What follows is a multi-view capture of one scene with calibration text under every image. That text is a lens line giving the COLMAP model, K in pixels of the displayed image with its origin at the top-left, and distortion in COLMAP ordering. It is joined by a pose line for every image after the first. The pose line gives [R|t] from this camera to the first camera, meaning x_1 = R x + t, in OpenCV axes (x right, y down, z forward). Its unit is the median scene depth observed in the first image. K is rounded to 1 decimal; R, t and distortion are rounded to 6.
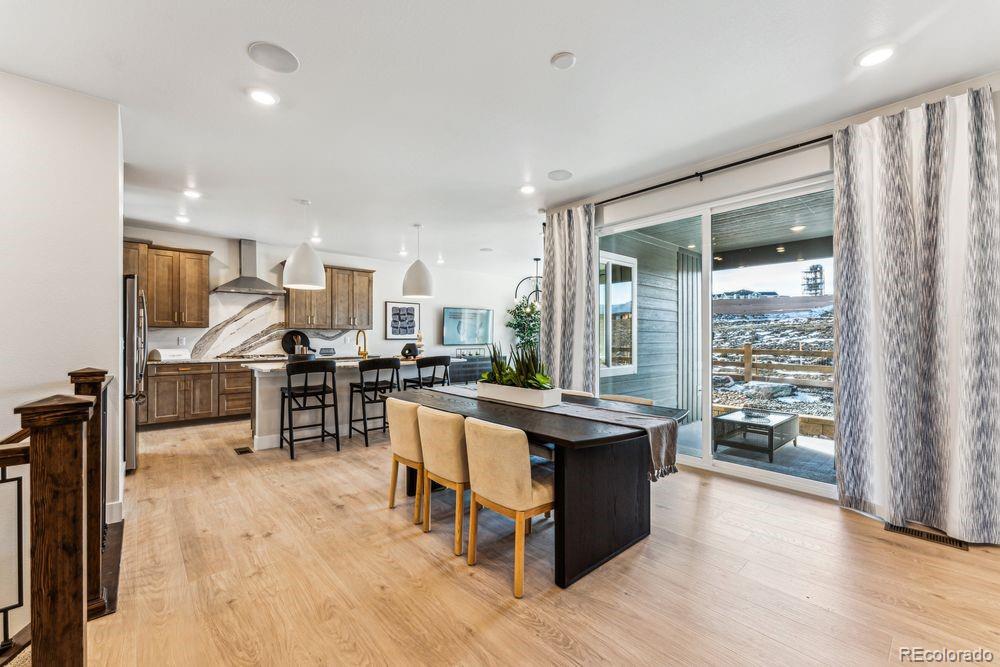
lens RADIAL K [[405.7, 0, 498.3], [0, 405.7, 323.6], [0, 0, 1]] dist [-0.000018, 0.000434]
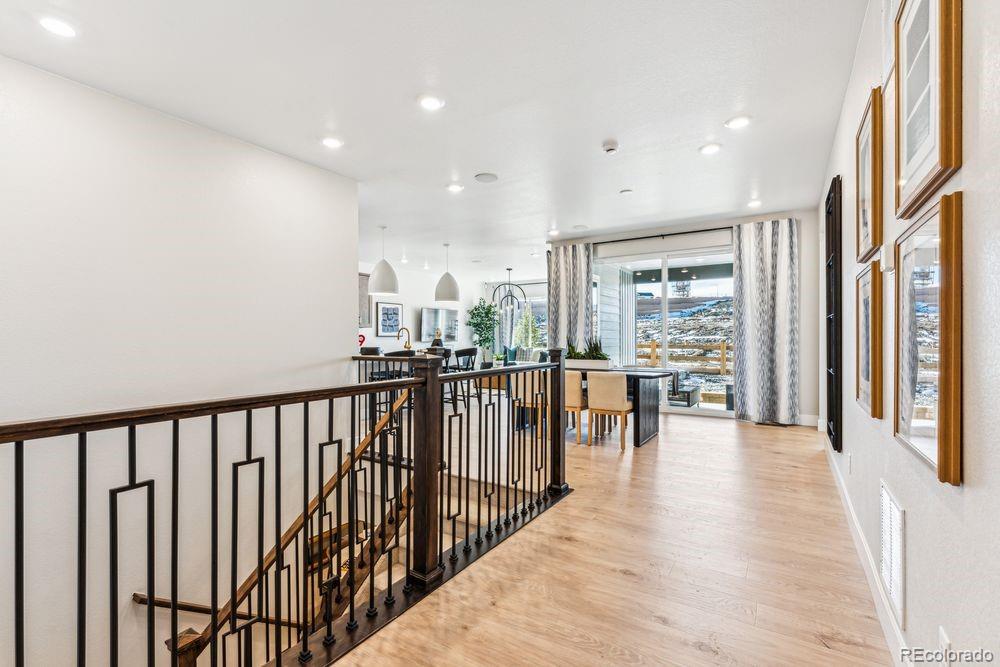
lens RADIAL K [[445.8, 0, 498.7], [0, 445.8, 319.6], [0, 0, 1]] dist [-0.001319, -0.000271]
pose [[0.963950, 0.007478, 0.265978, -0.805721], [-0.006113, 0.999964, -0.005958, -0.006109], [-0.266013, 0.004117, 0.963961, -0.739394]]
